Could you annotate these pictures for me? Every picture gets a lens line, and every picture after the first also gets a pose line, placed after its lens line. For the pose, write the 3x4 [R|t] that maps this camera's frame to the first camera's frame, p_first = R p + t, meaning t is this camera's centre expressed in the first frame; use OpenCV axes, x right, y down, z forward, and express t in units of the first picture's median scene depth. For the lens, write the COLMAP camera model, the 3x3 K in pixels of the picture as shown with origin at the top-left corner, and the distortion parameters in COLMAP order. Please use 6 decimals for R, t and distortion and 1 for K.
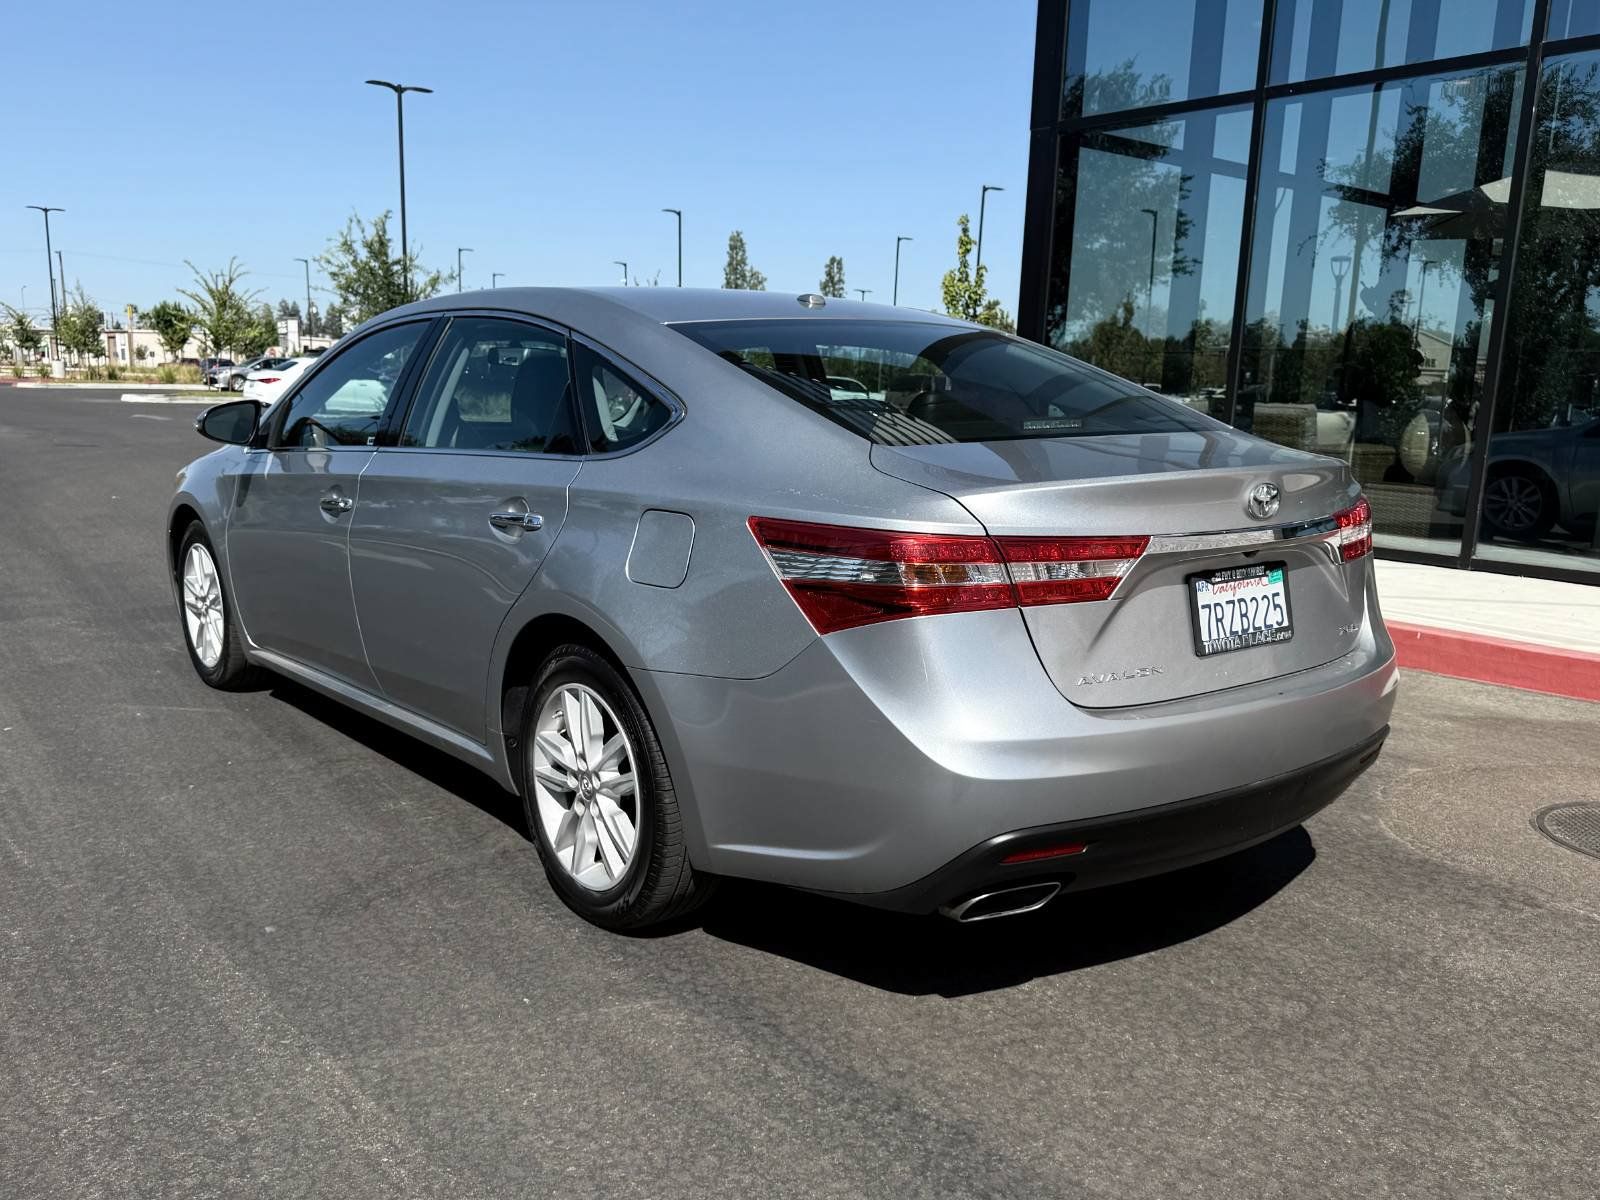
lens RADIAL K [[1362.6, 0, 800.3], [0, 1362.6, 724.3], [0, 0, 1]] dist [0.152396, -0.347400]
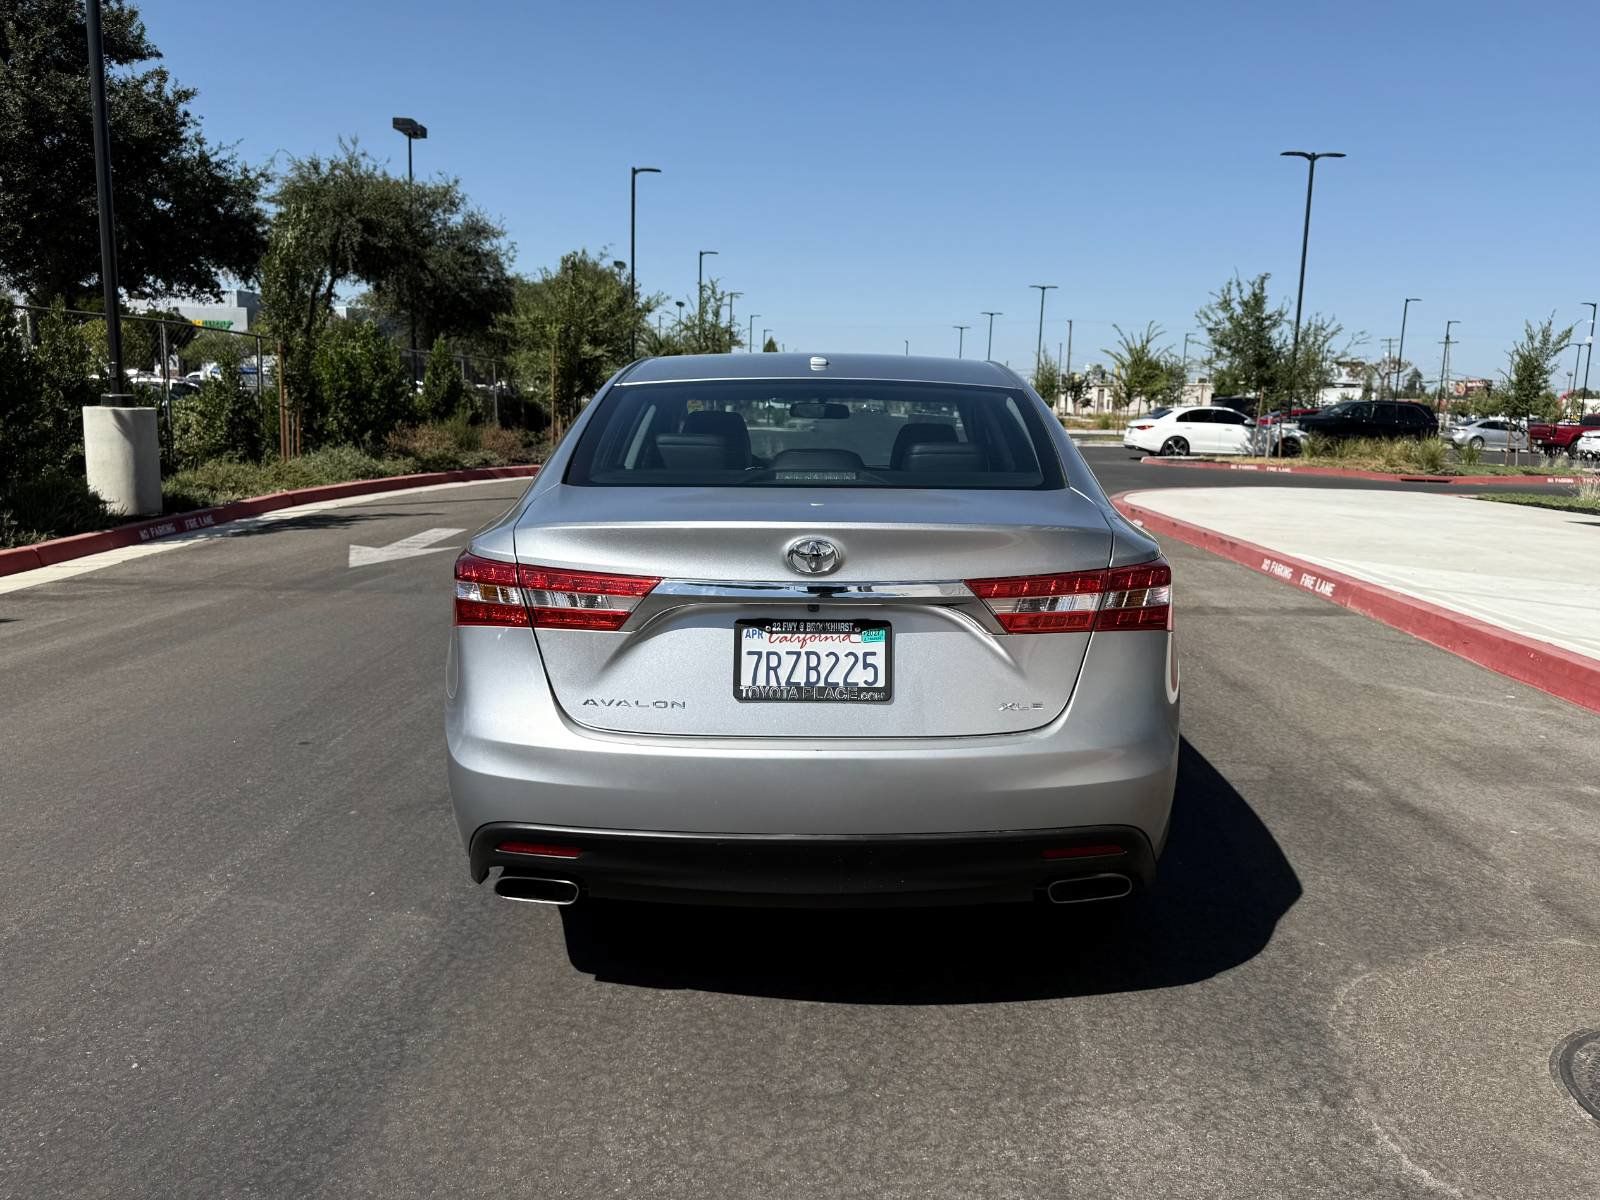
lens RADIAL K [[1308.5, 0, 800.0], [0, 1308.5, 600.0], [0, 0, 1]] dist [0.037376, -0.047744]
pose [[0.775382, 0.092385, -0.624698, 0.876095], [-0.160436, 0.985602, -0.053377, -0.073139], [0.610772, 0.141612, 0.779040, 0.234426]]
